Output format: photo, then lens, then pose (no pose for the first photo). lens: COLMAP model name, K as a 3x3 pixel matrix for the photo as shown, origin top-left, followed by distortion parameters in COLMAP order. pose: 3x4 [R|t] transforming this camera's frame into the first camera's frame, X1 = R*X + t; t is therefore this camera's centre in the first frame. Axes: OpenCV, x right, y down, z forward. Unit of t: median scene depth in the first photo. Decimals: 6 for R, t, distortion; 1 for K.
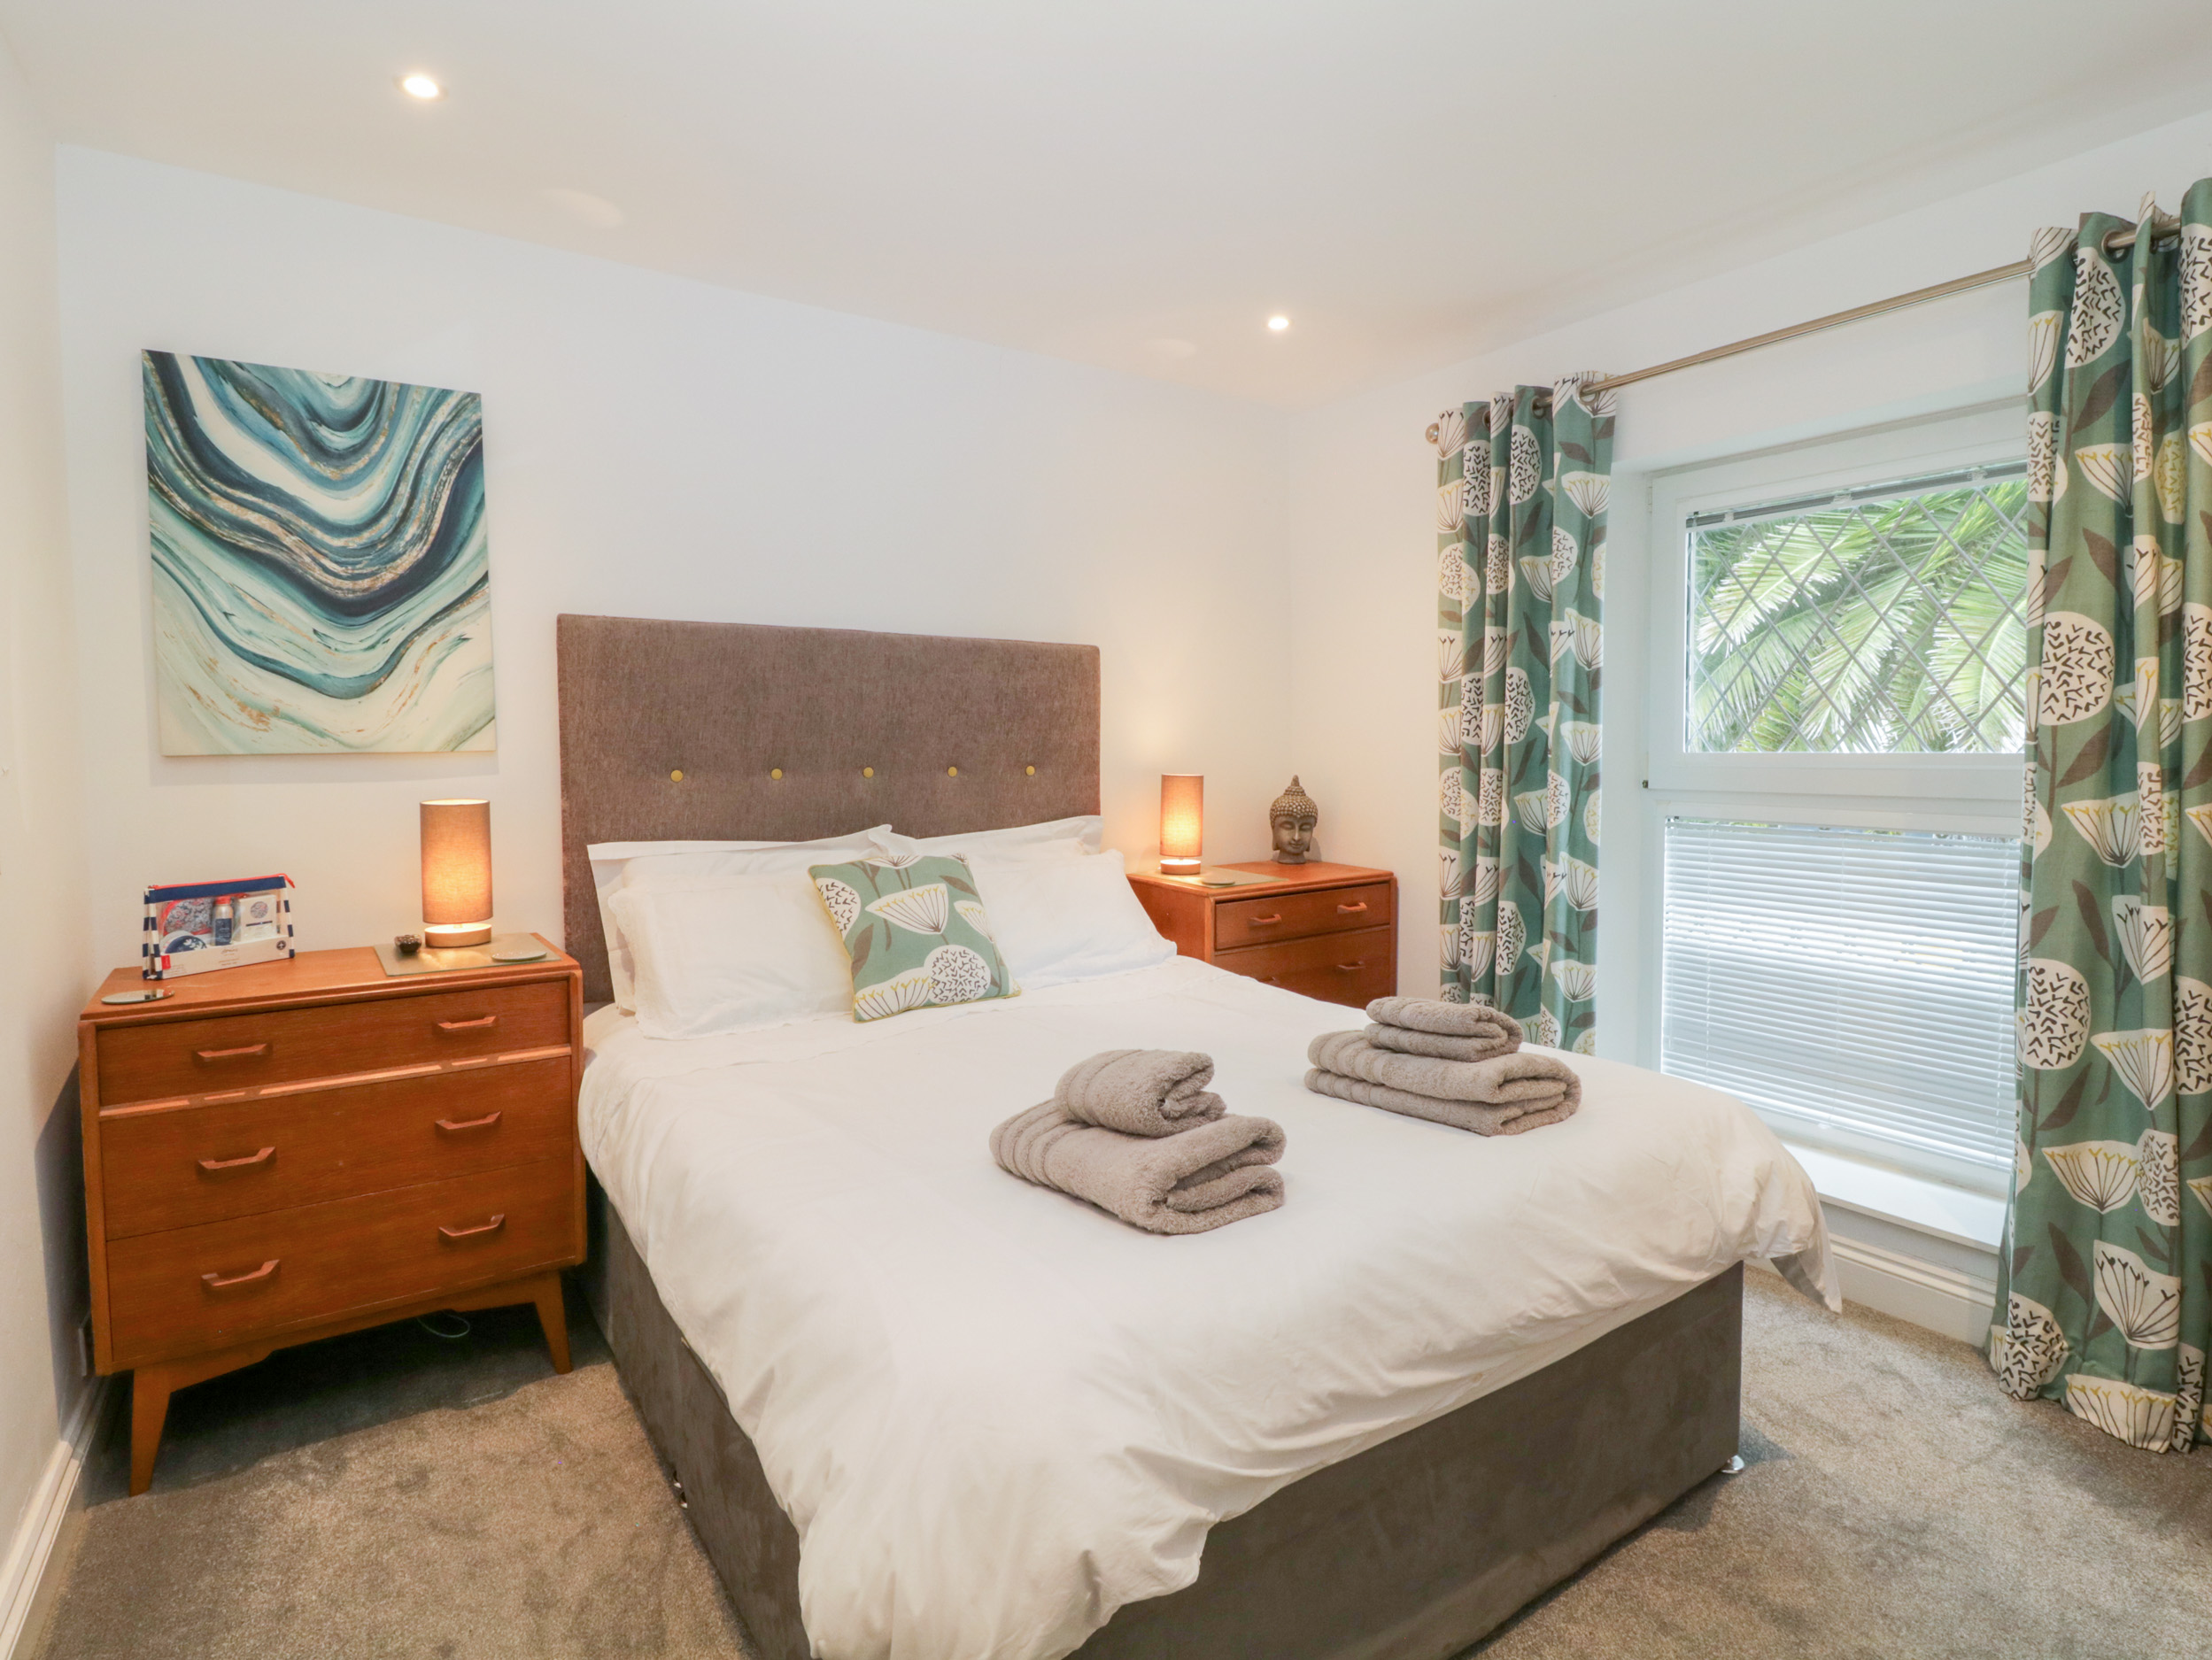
lens RADIAL K [[1211.2, 0, 1113.8], [0, 1211.2, 791.2], [0, 0, 1]] dist [0.001986, -0.017168]
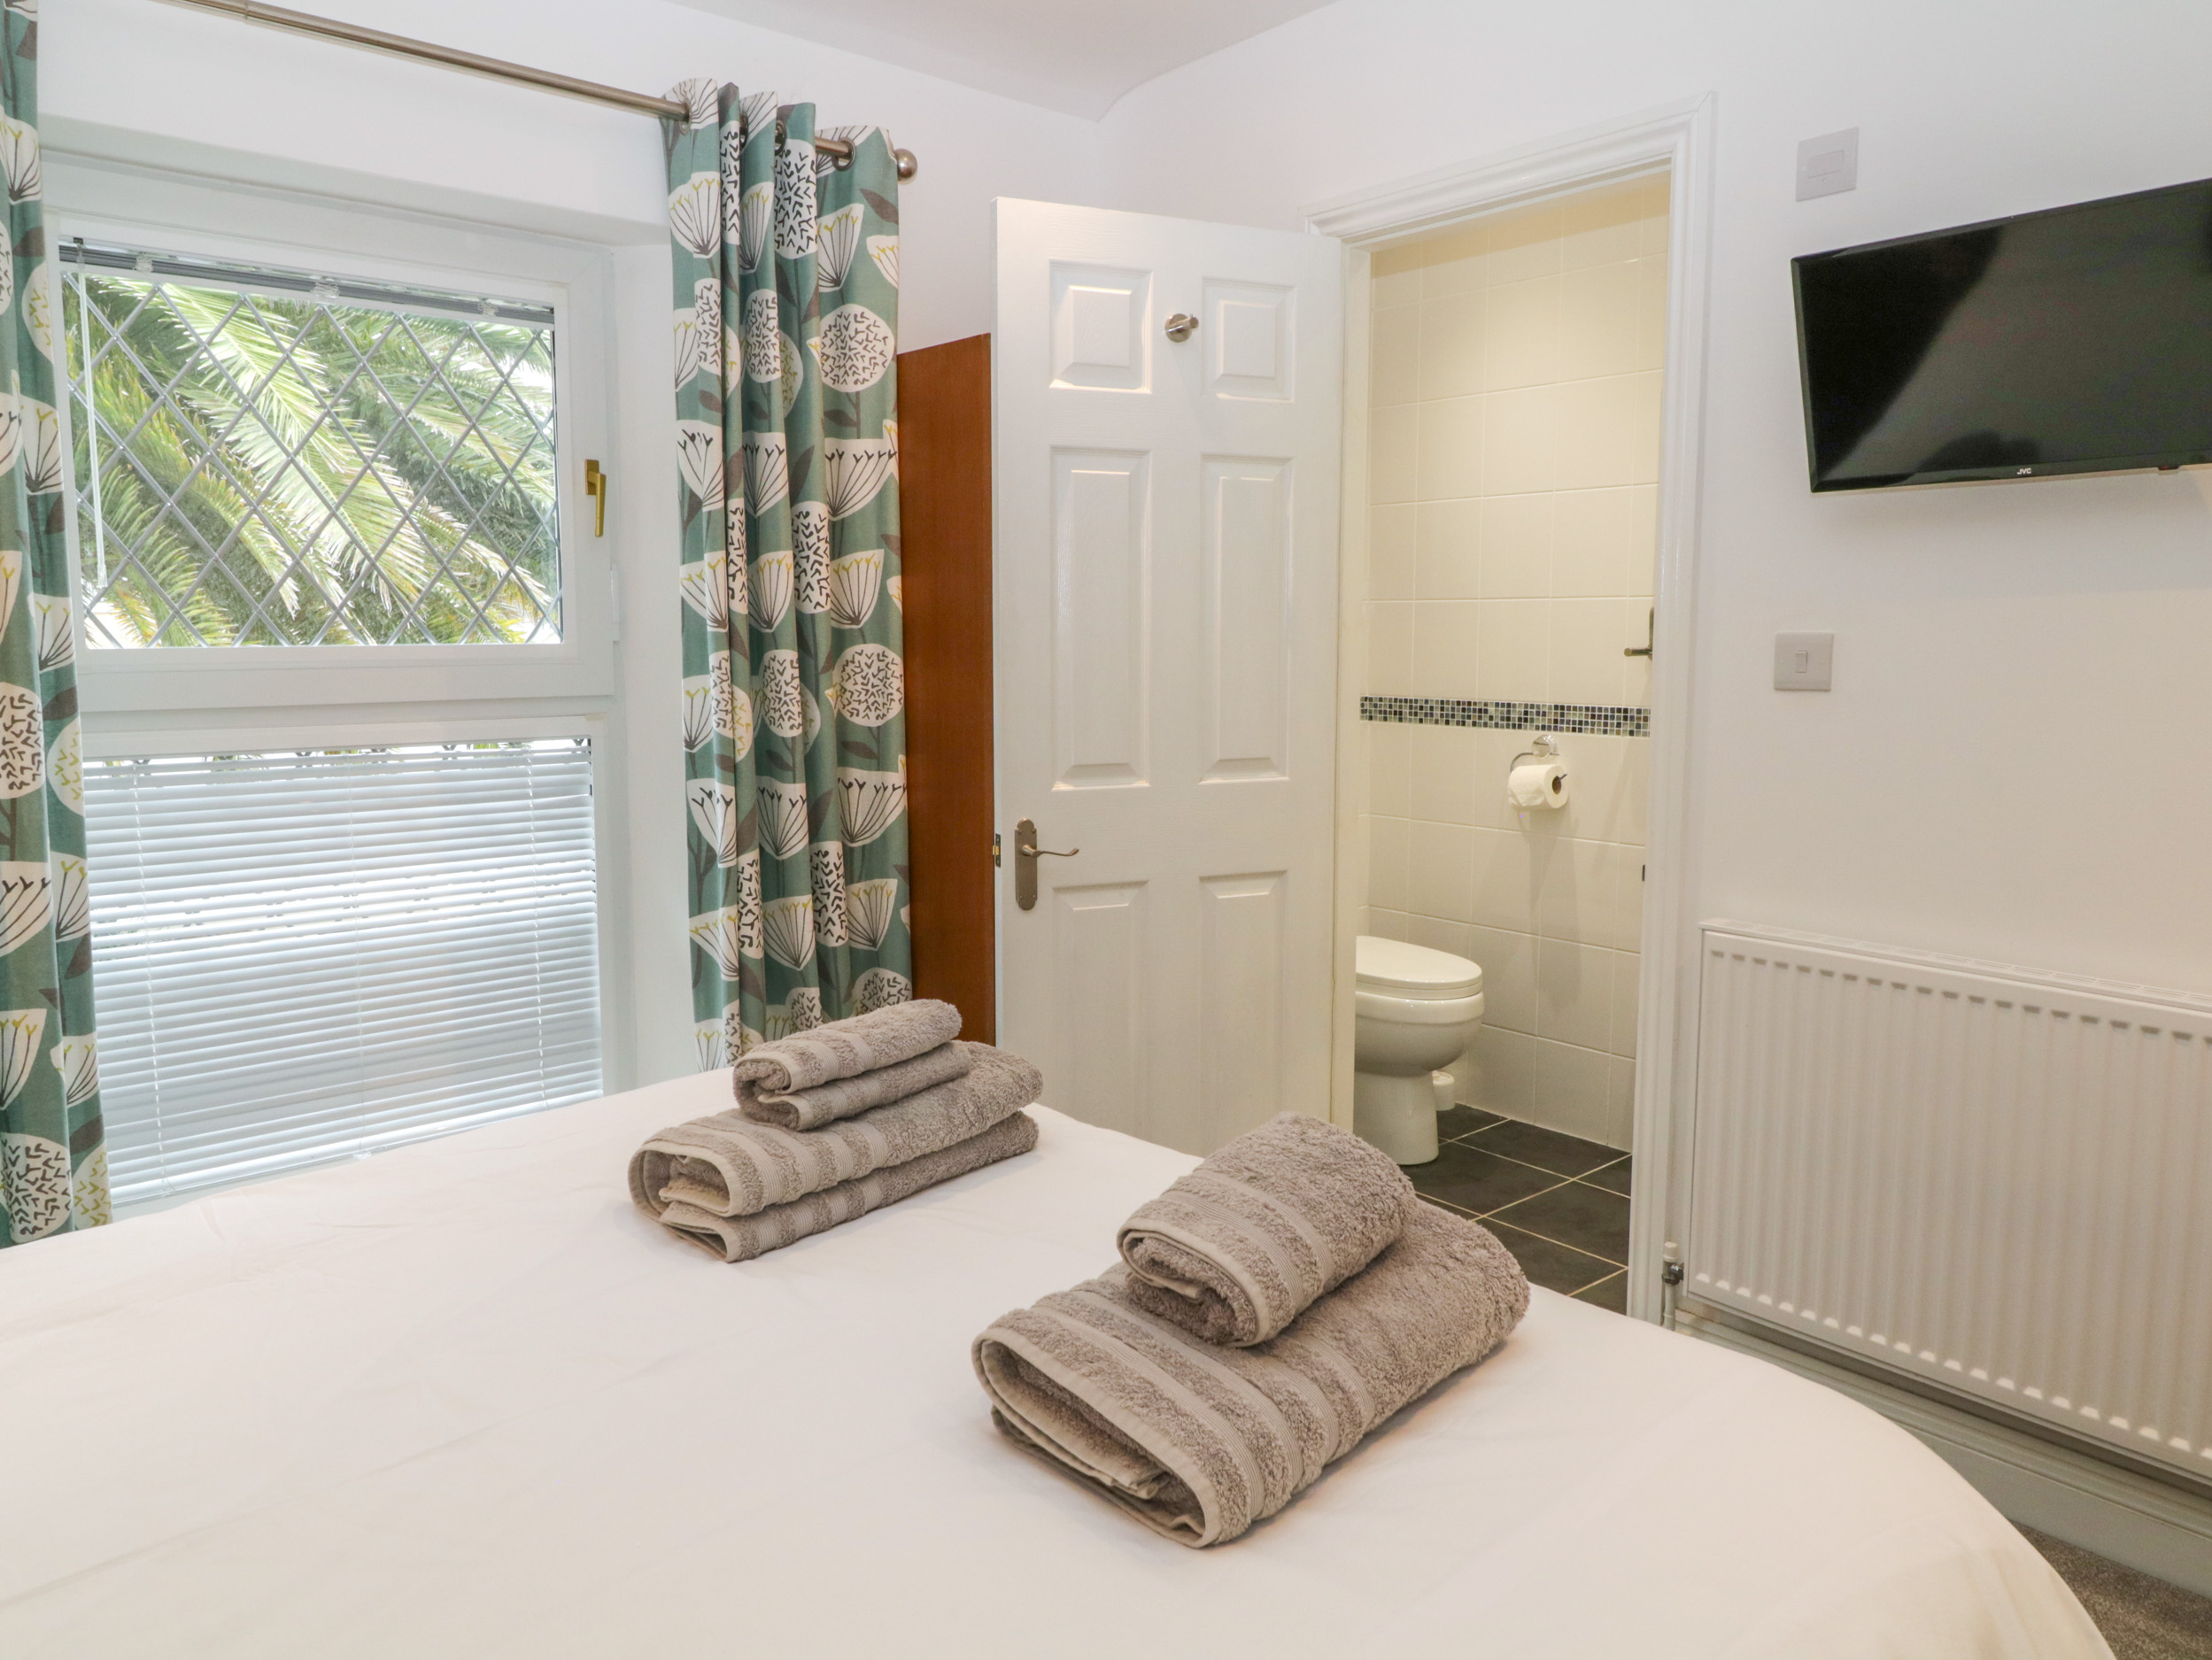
lens RADIAL K [[1437.4, 0, 1106.0], [0, 1437.4, 830.0], [0, 0, 1]] dist [-0.008354, -0.005217]
pose [[-0.146730, -0.126658, 0.981034, -0.350719], [0.048631, 0.989646, 0.135043, -0.018648], [-0.987980, 0.067524, -0.139052, 0.712950]]
